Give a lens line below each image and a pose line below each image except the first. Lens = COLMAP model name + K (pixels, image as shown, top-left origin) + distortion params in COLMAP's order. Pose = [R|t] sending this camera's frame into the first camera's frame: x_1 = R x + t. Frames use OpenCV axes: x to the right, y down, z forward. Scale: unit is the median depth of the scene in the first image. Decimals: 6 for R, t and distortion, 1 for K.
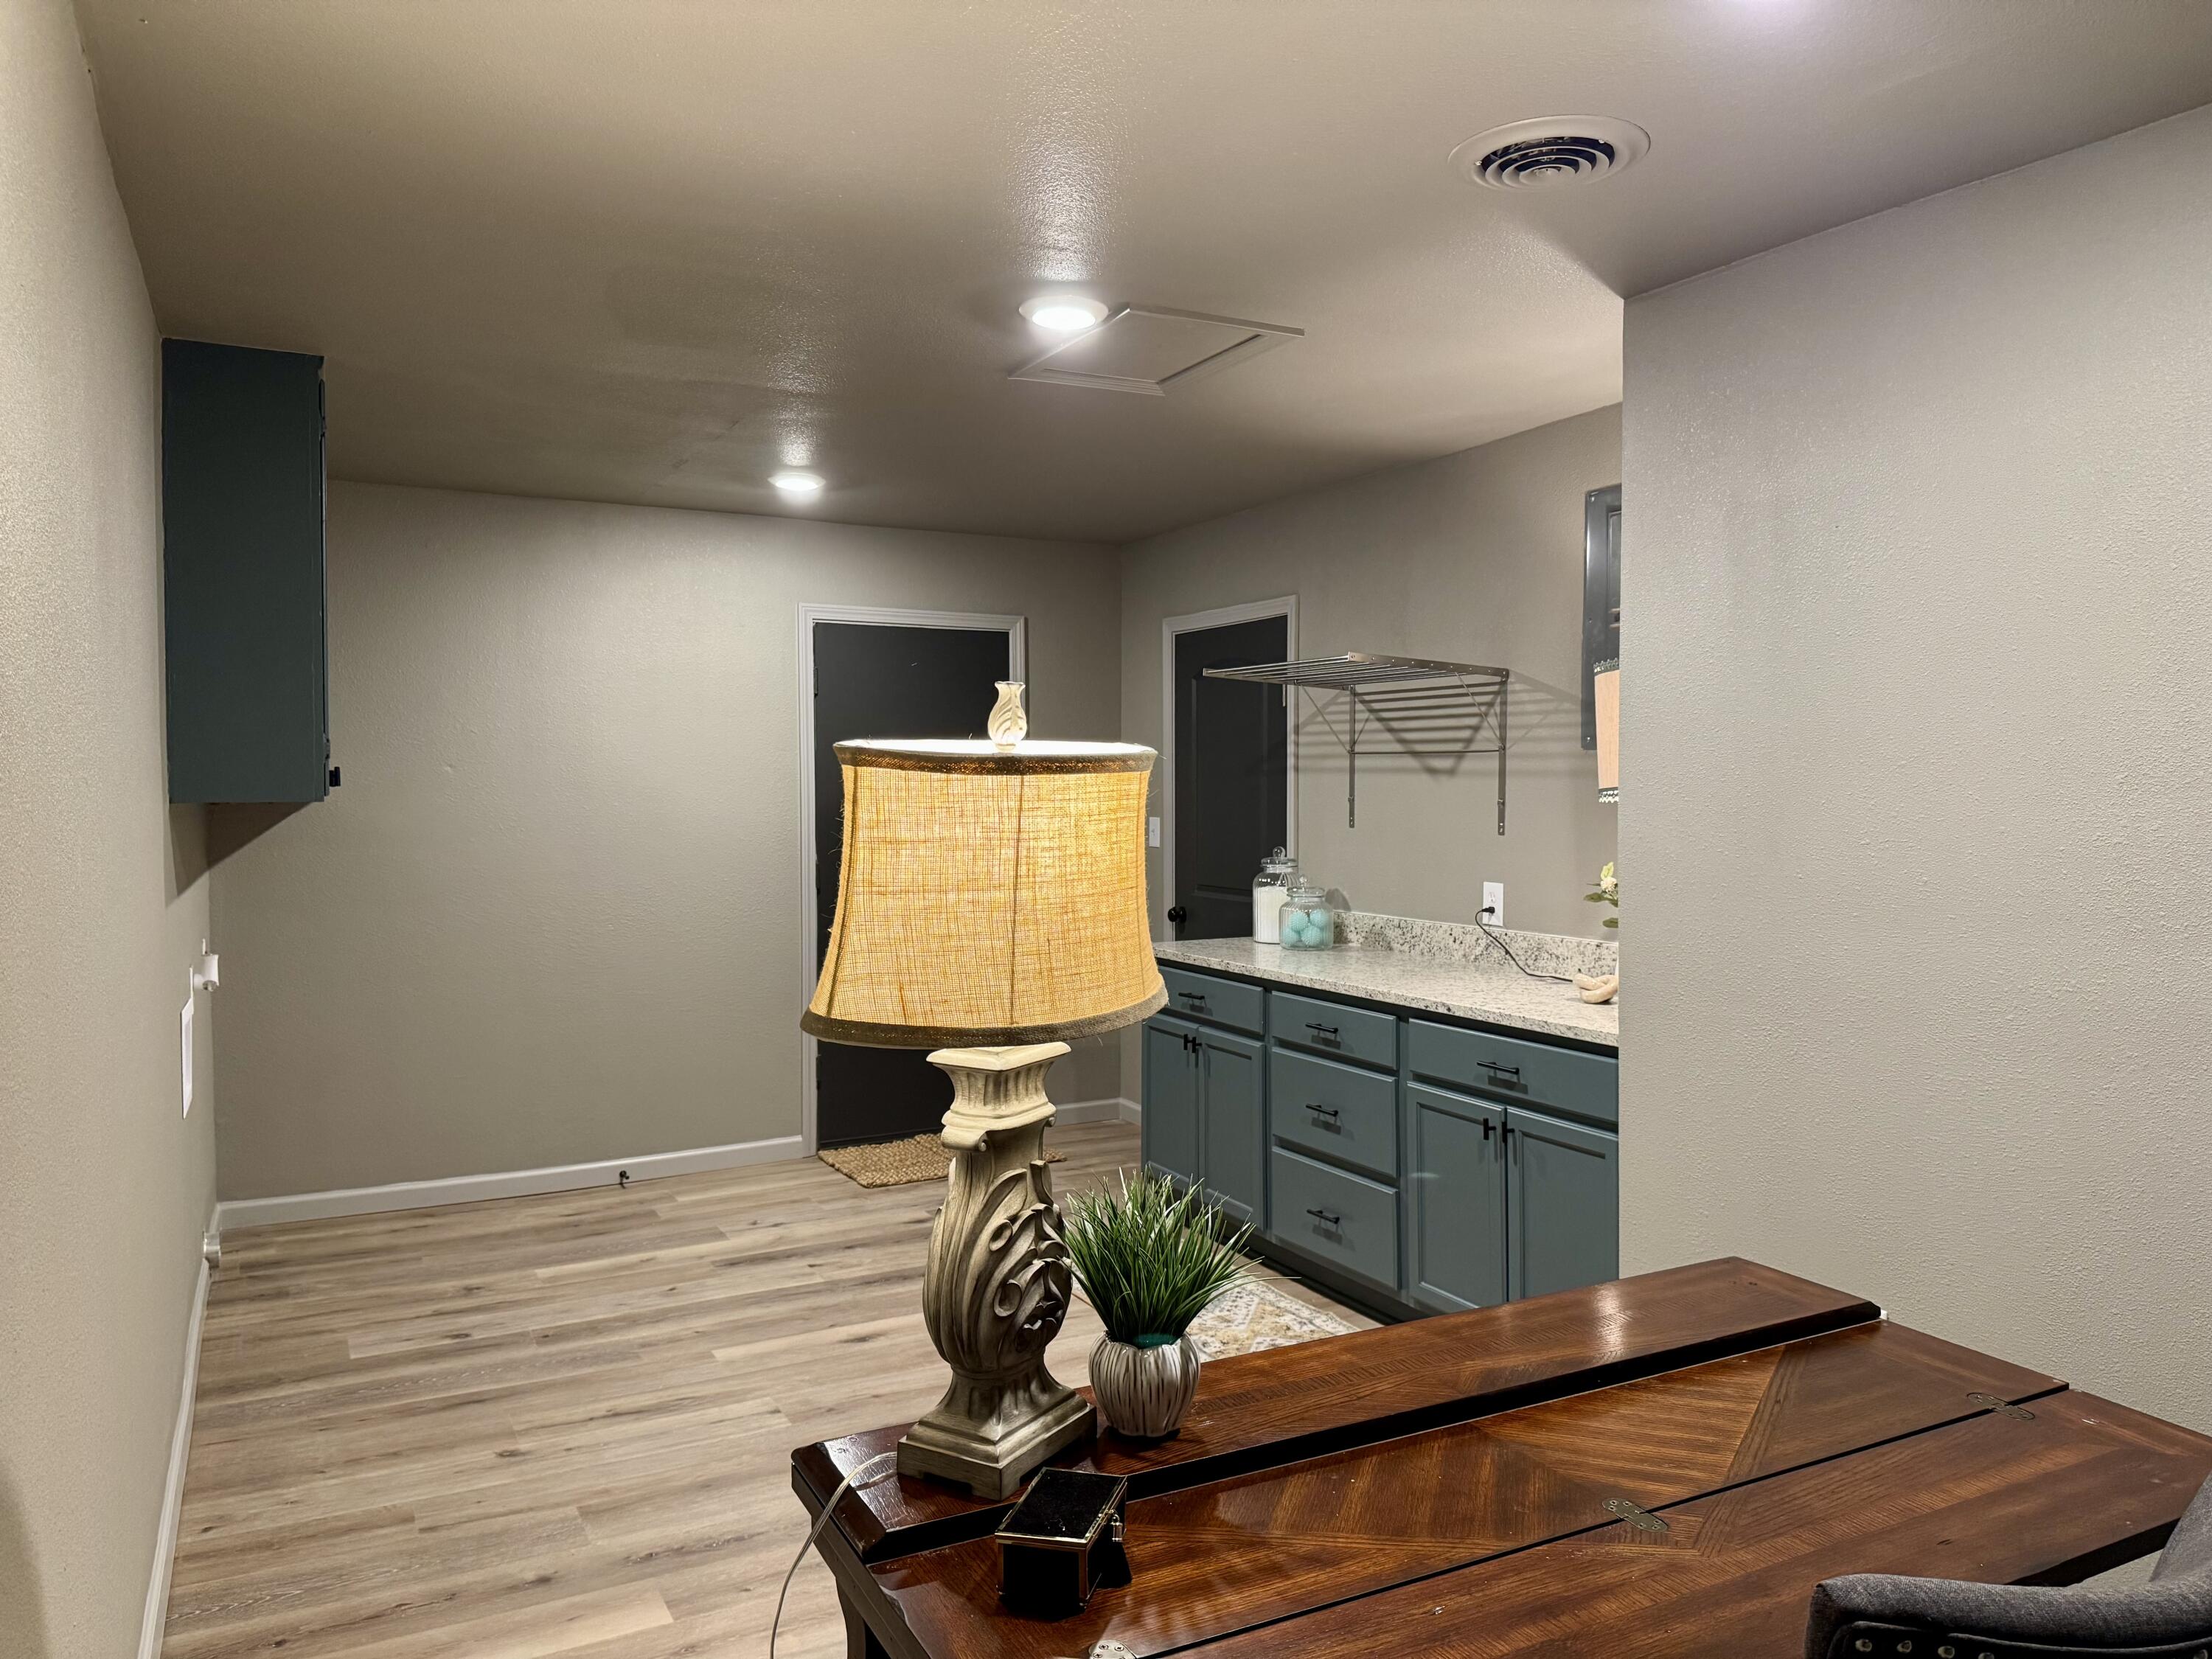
lens RADIAL K [[1587.6, 0, 1103.2], [0, 1587.6, 850.5], [0, 0, 1]] dist [0.086156, -0.032045]
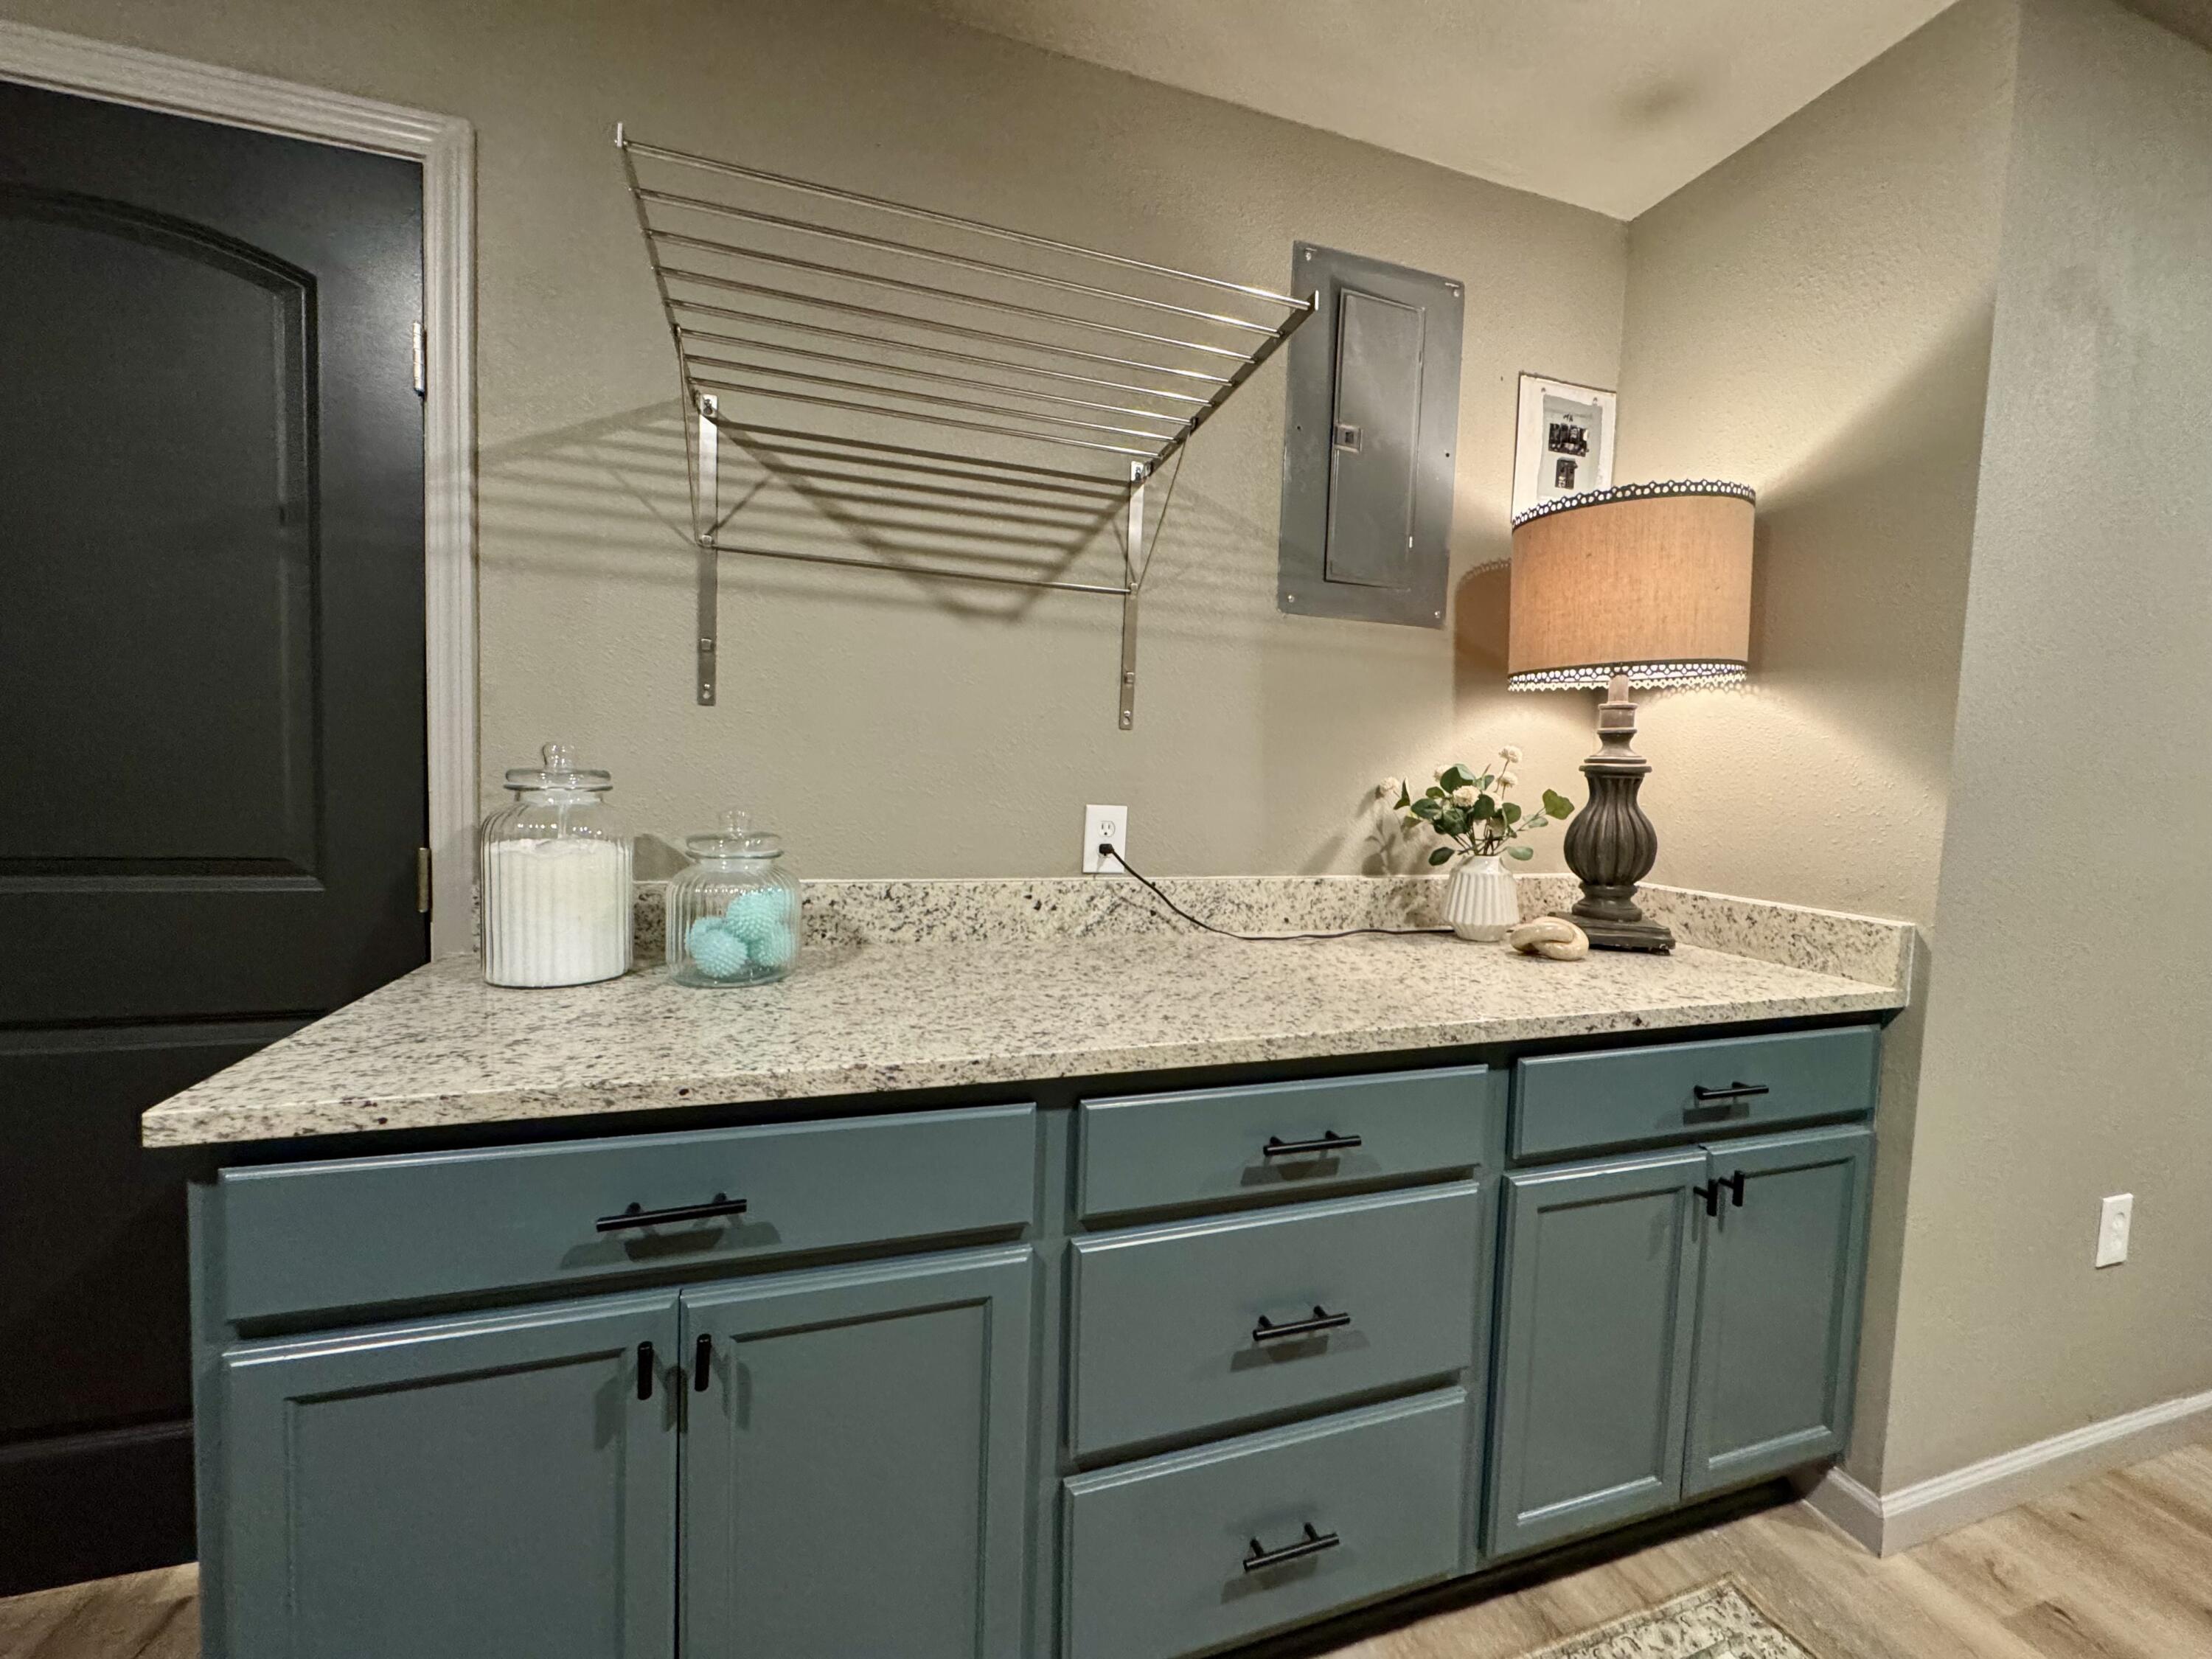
lens RADIAL K [[891.0, 0, 1076.1], [0, 891.0, 827.7], [0, 0, 1]] dist [-0.006086, 0.001016]
pose [[0.151724, -0.056630, 0.986799, -0.103614], [0.008473, 0.998395, 0.055992, 0.009228], [-0.988387, -0.000135, 0.151960, 0.966811]]
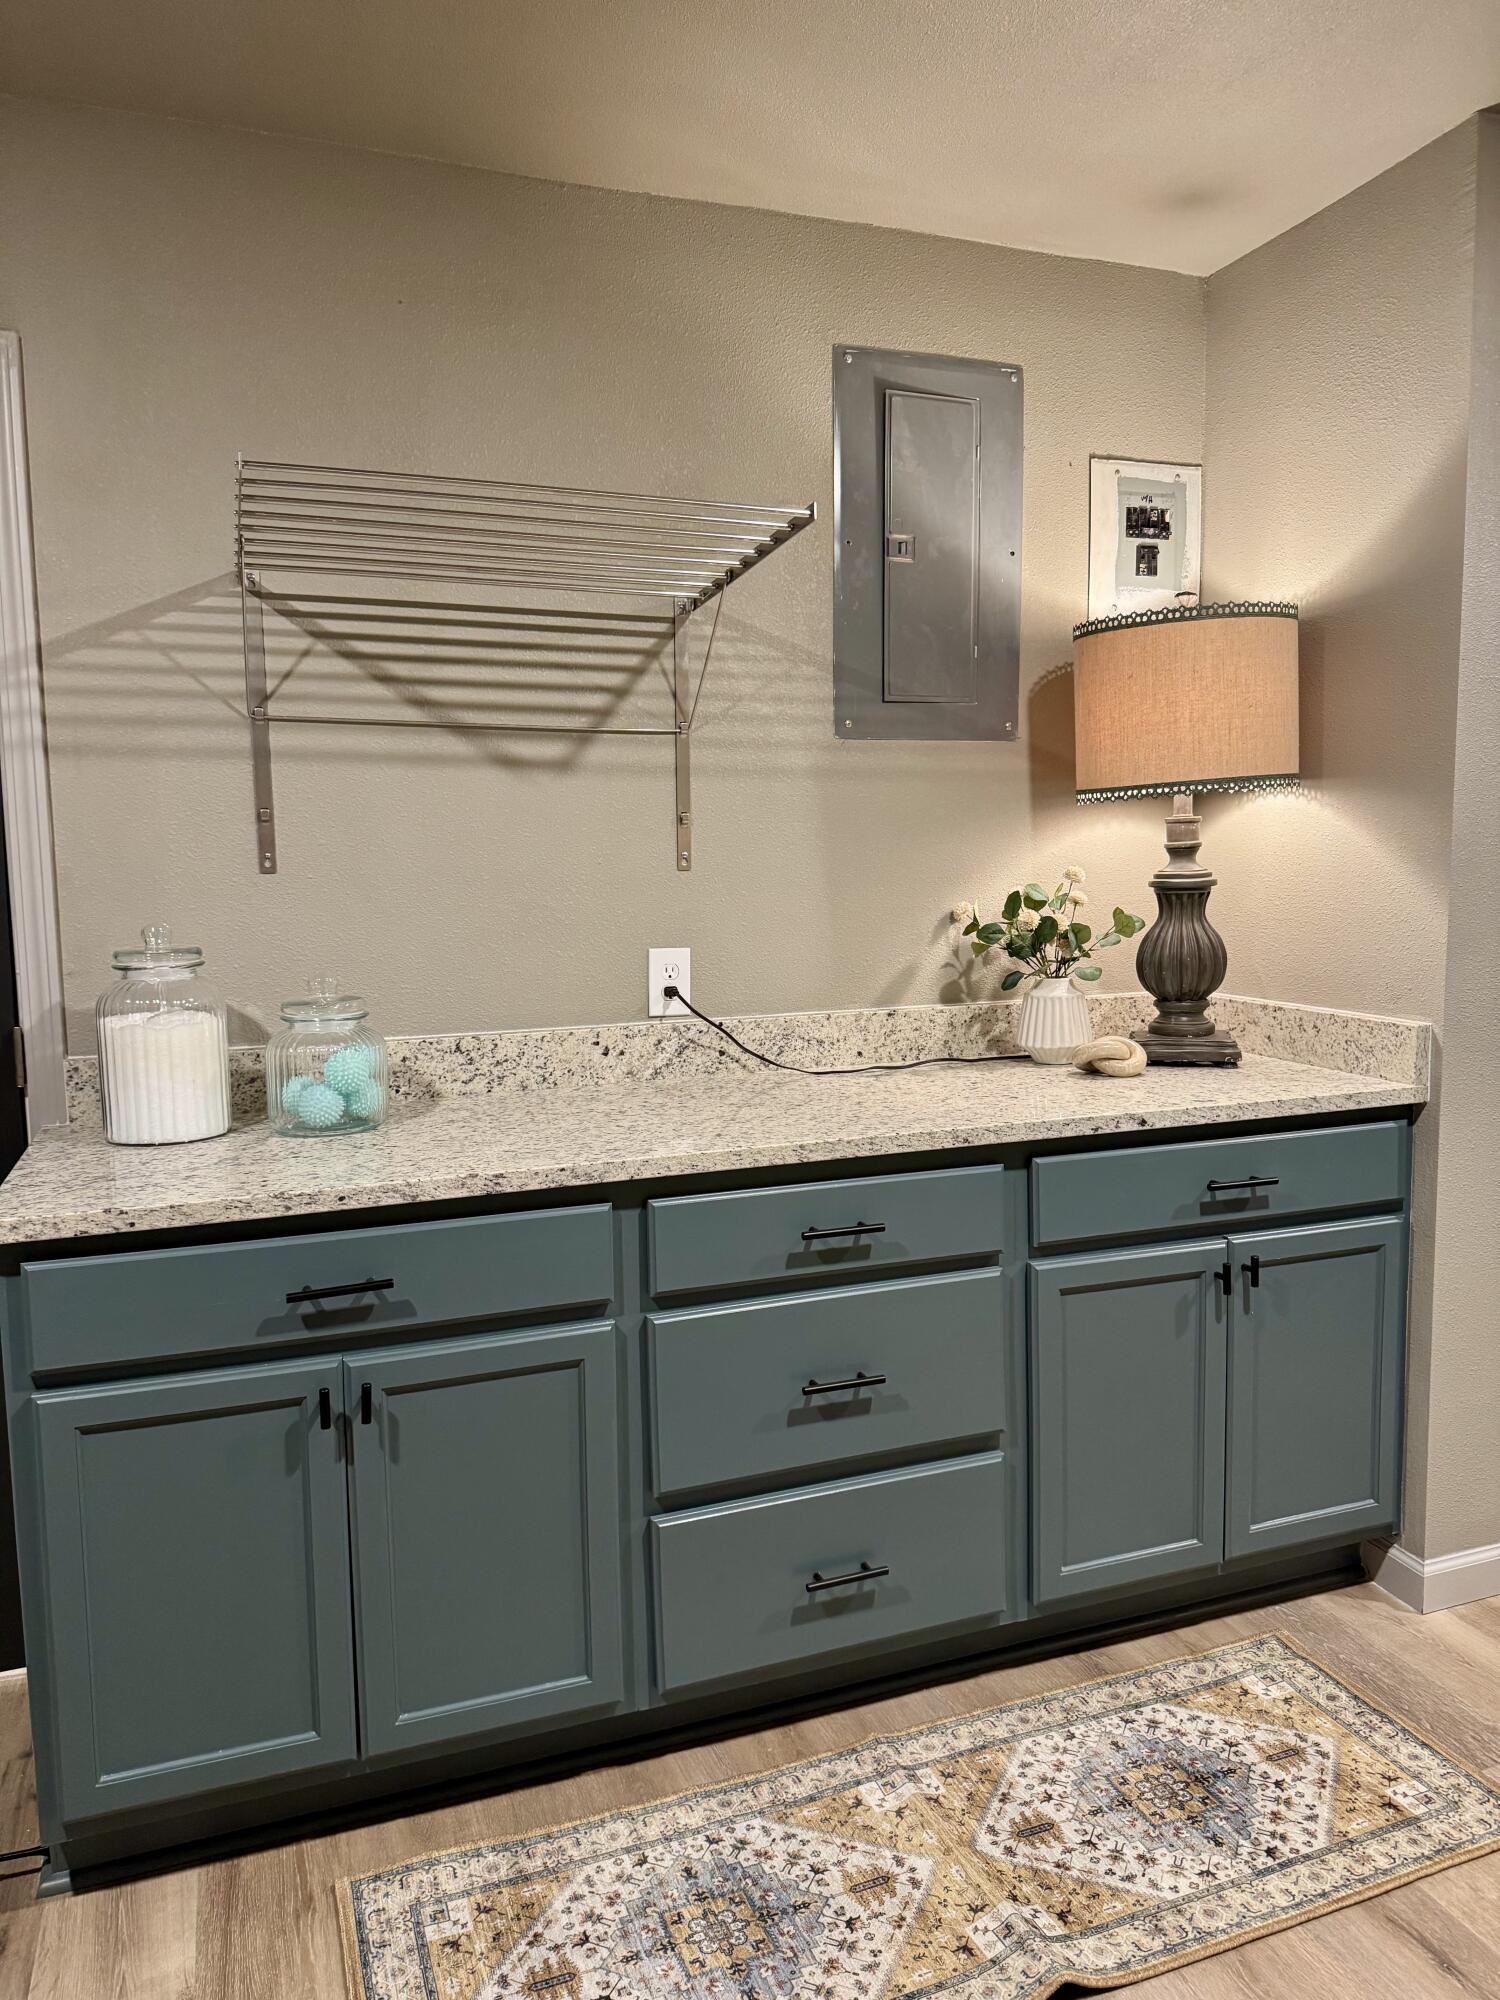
lens RADIAL K [[1435.5, 0, 751.2], [0, 1435.5, 1015.3], [0, 0, 1]] dist [0.086156, -0.032045]
pose [[0.087734, -0.112972, 0.989717, -0.312769], [0.055629, 0.992554, 0.108365, -0.012893], [-0.994589, 0.045550, 0.093365, 0.924658]]
